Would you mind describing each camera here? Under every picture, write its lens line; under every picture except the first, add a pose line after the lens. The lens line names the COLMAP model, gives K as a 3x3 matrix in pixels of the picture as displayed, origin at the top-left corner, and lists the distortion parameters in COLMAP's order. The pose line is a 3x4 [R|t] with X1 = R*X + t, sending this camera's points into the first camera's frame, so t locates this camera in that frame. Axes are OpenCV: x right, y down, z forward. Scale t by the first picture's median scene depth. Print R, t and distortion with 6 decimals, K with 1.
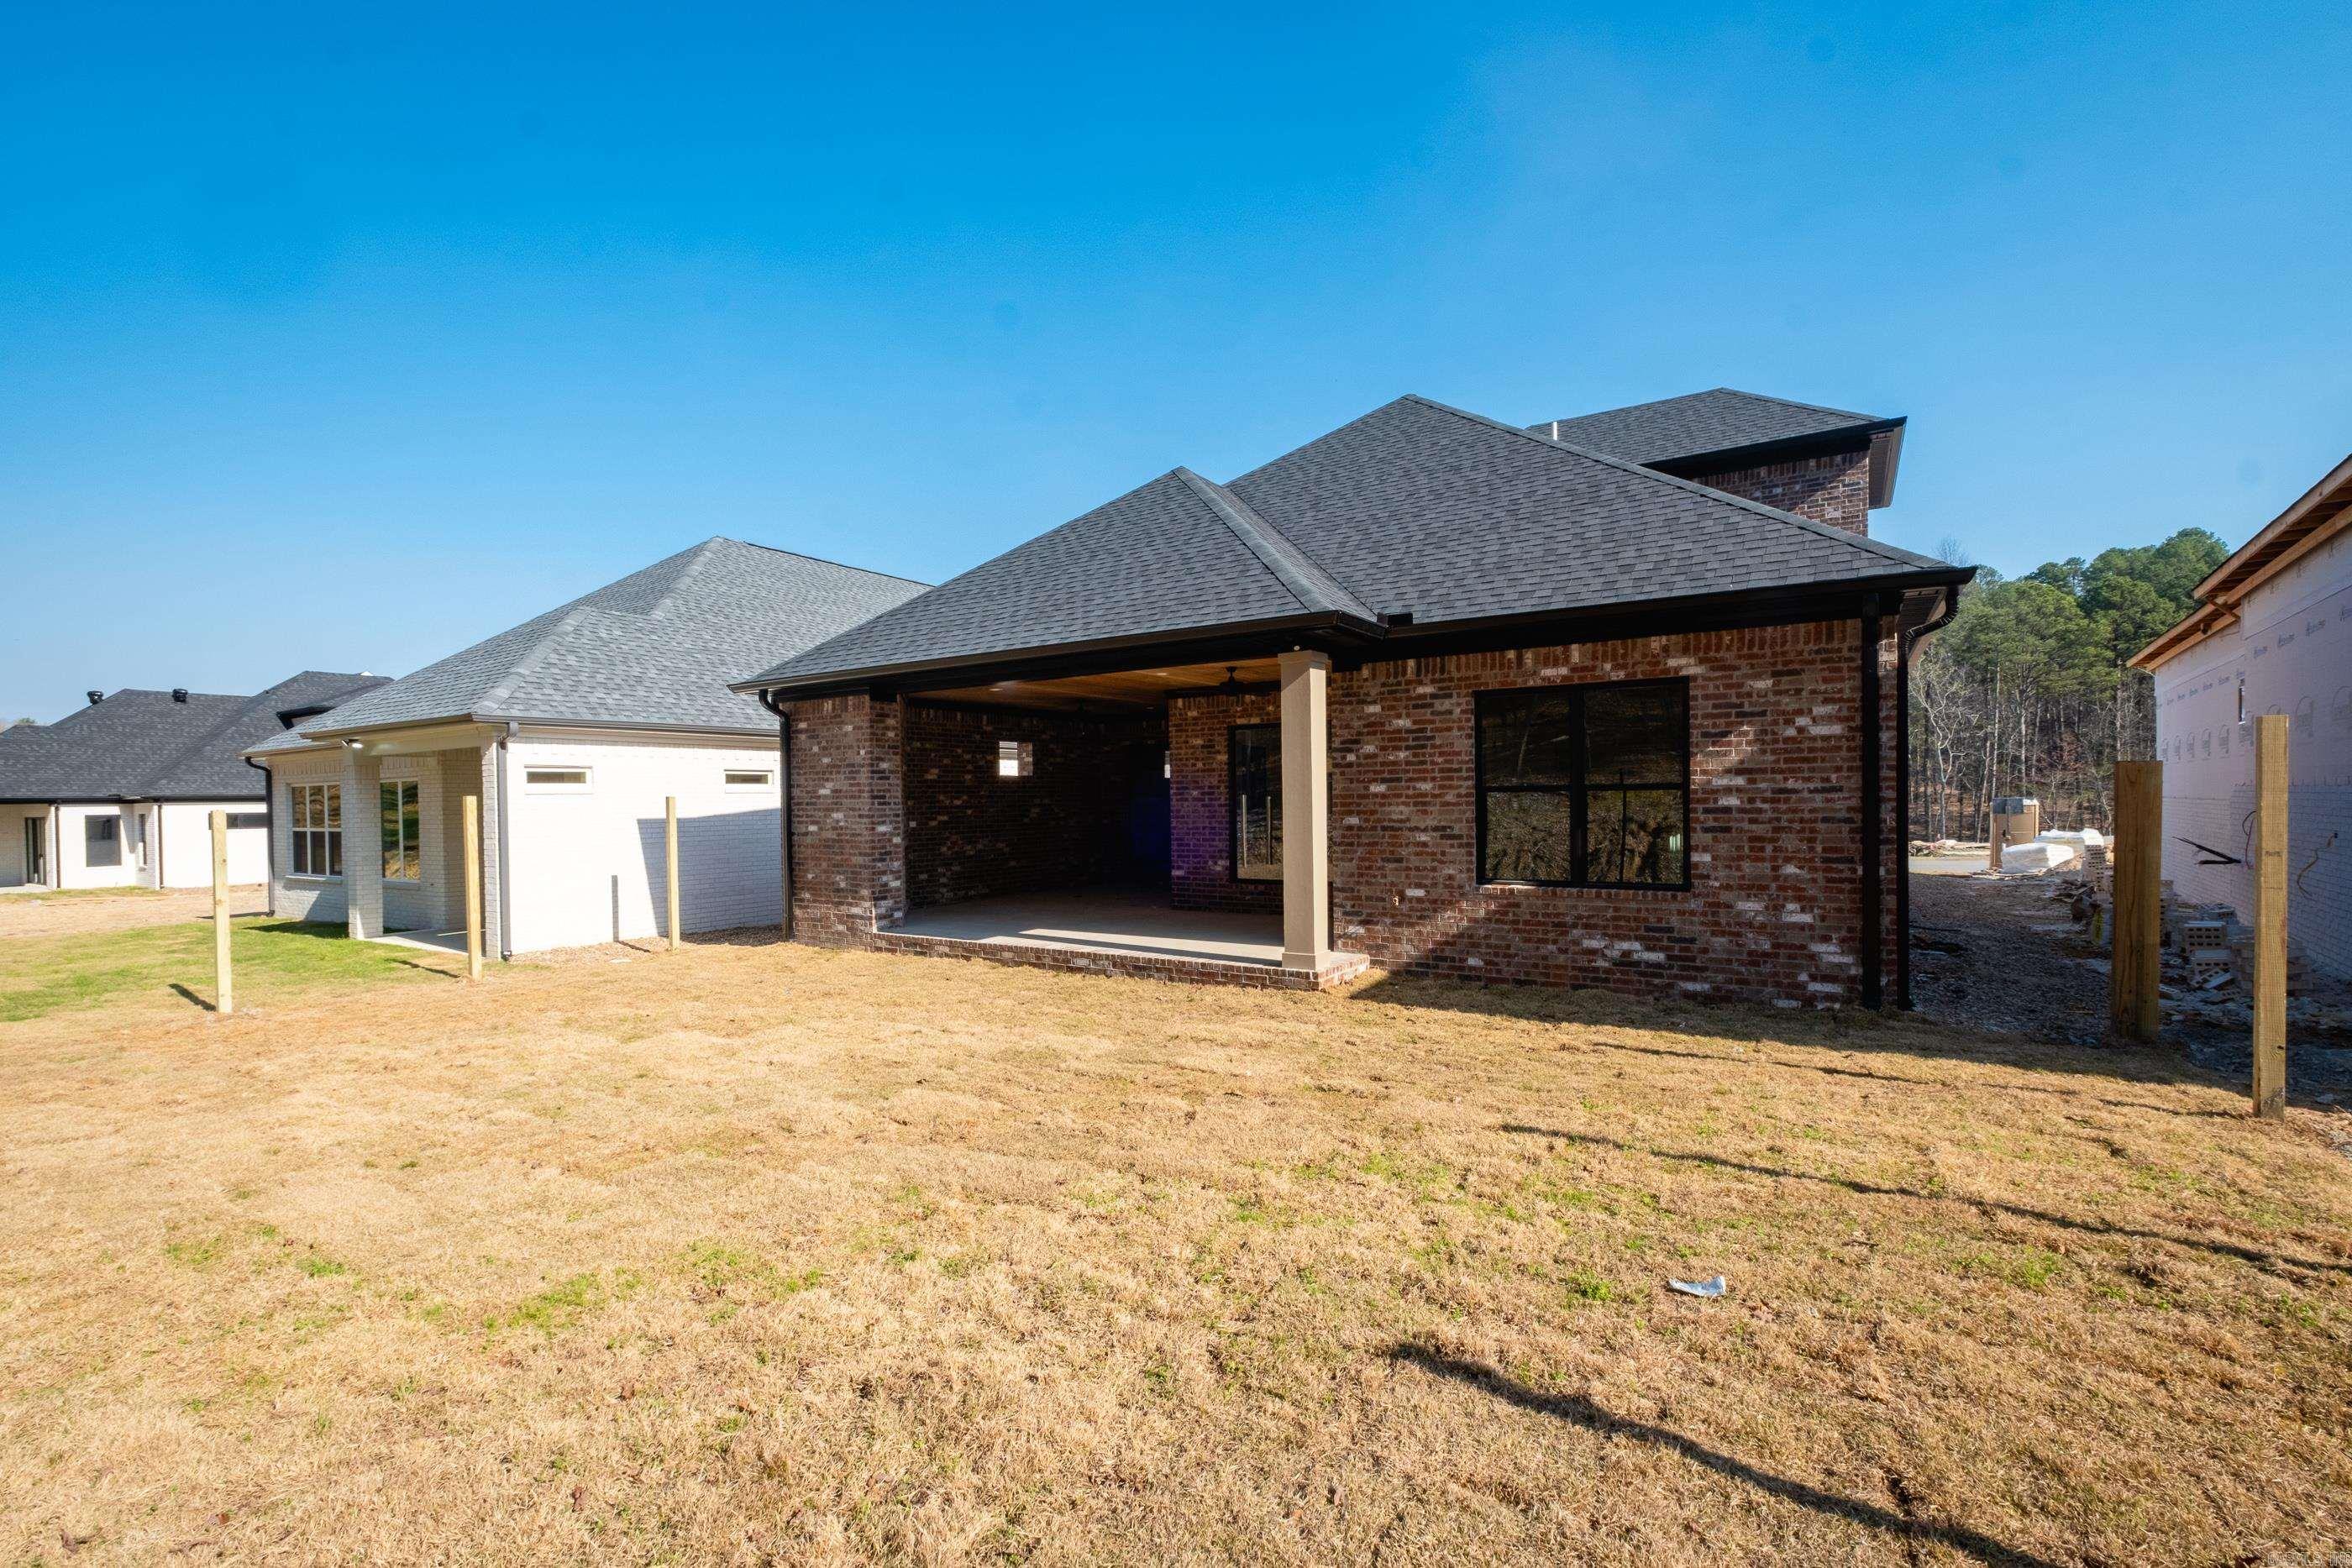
lens RADIAL K [[1018.5, 0, 1182.8], [0, 1018.5, 819.3], [0, 0, 1]] dist [0.000503, -0.000118]
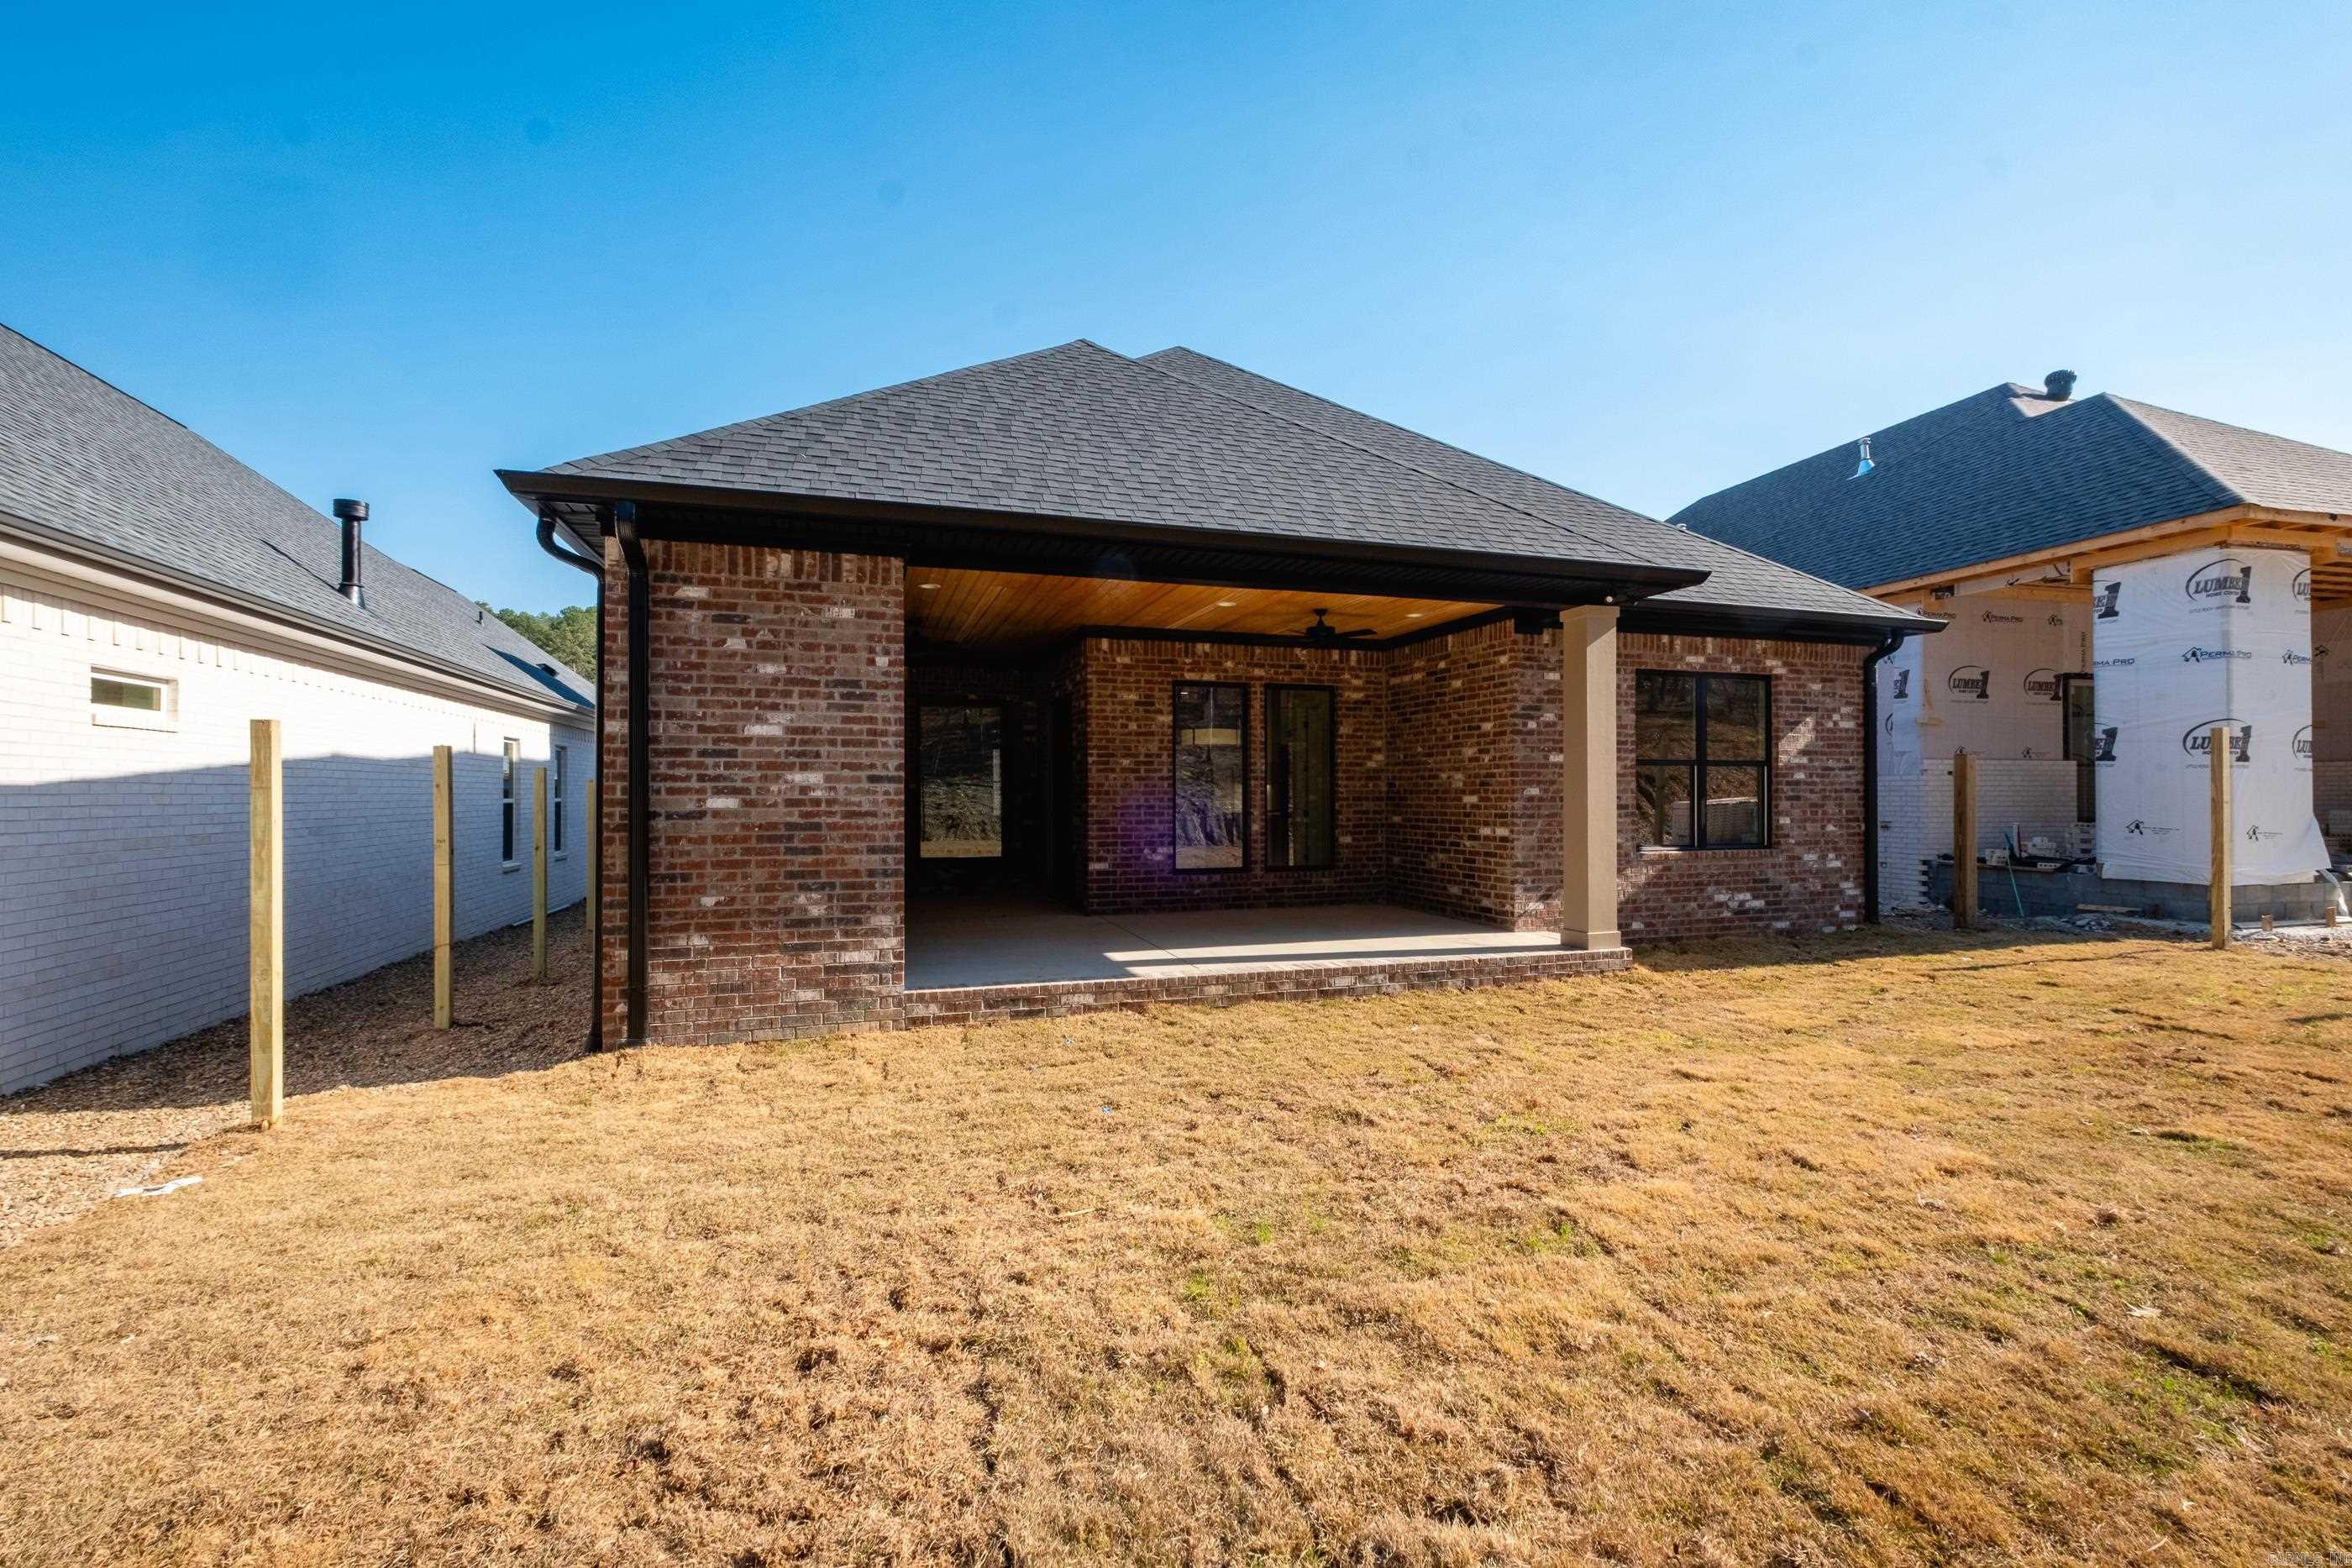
lens RADIAL K [[1011.8, 0, 1178.6], [0, 1011.8, 787.7], [0, 0, 1]] dist [0.001176, -0.000852]
pose [[0.631060, 0.016464, 0.775560, -0.840843], [0.007906, 0.999586, -0.027652, 0.023442], [-0.775694, 0.023581, 0.630668, 0.719938]]
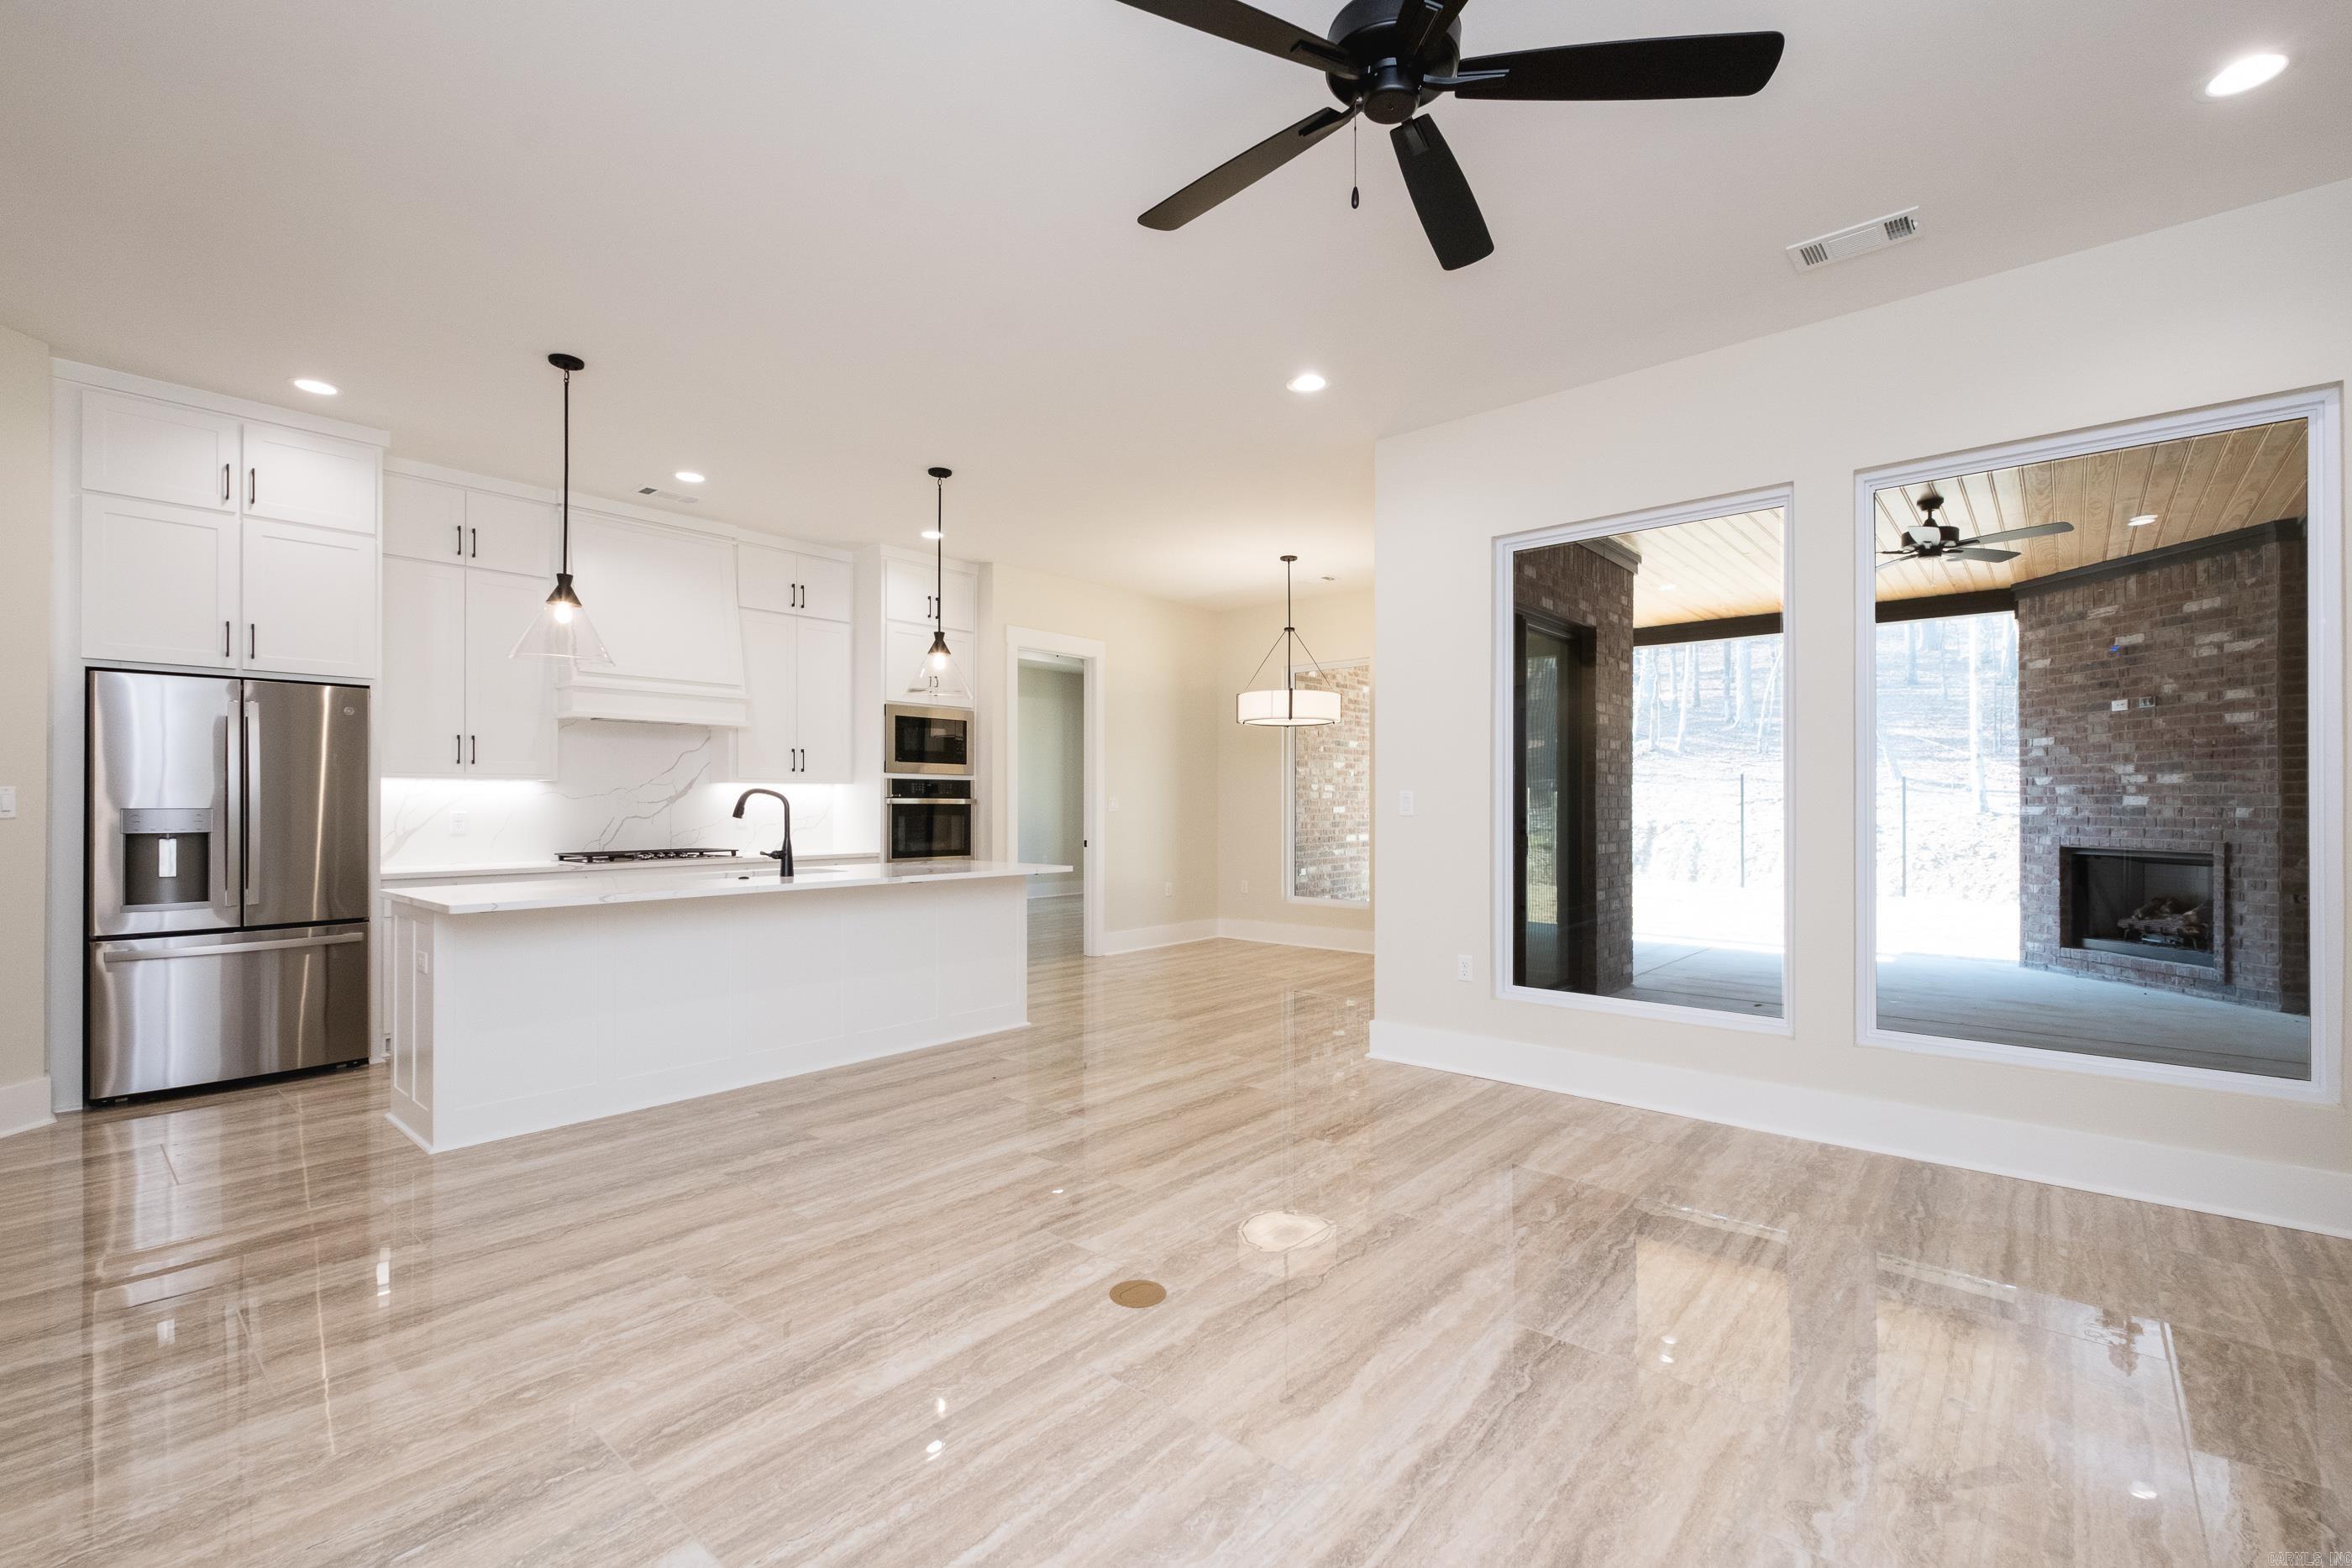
lens RADIAL K [[1011.1, 0, 1148.3], [0, 1011.1, 797.5], [0, 0, 1]] dist [0.001799, -0.005177]
pose [[-0.987255, 0.014994, 0.158439, 0.187317], [0.016143, 0.999852, 0.005968, -0.014425], [-0.158326, 0.008449, -0.987351, 2.273510]]
